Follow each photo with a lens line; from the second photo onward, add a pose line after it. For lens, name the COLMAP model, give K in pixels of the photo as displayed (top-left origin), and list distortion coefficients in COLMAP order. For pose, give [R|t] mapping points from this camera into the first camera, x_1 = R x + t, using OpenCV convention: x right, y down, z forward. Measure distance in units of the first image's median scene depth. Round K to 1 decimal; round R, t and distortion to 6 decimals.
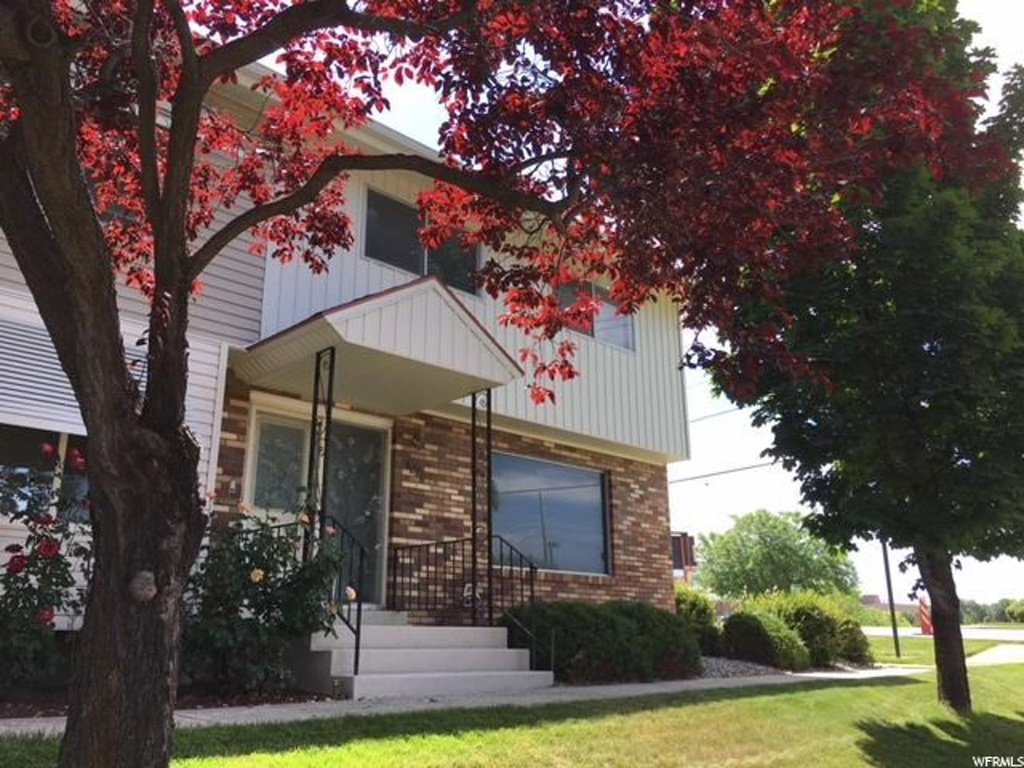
lens RADIAL K [[872.8, 0, 512.0], [0, 872.8, 384.0], [0, 0, 1]] dist [0.047789, -0.002314]
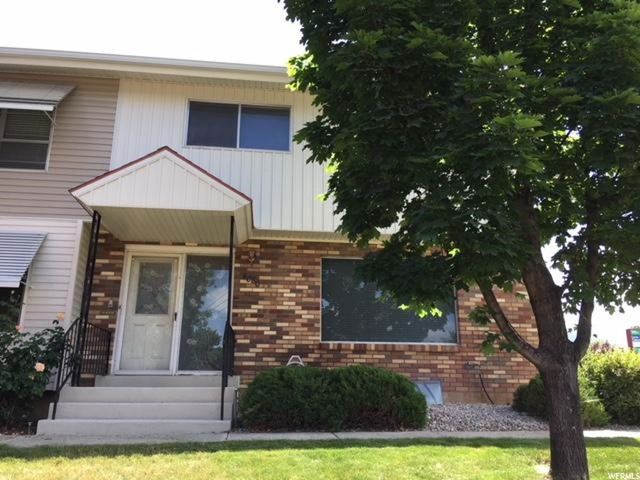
lens RADIAL K [[545.5, 0, 320.0], [0, 545.5, 240.0], [0, 0, 1]] dist [0.047789, -0.002314]
pose [[0.785066, -0.172125, -0.595016, 0.529376], [0.170746, 0.983533, -0.059231, 0.107357], [0.595413, -0.055096, 0.801528, 0.342203]]
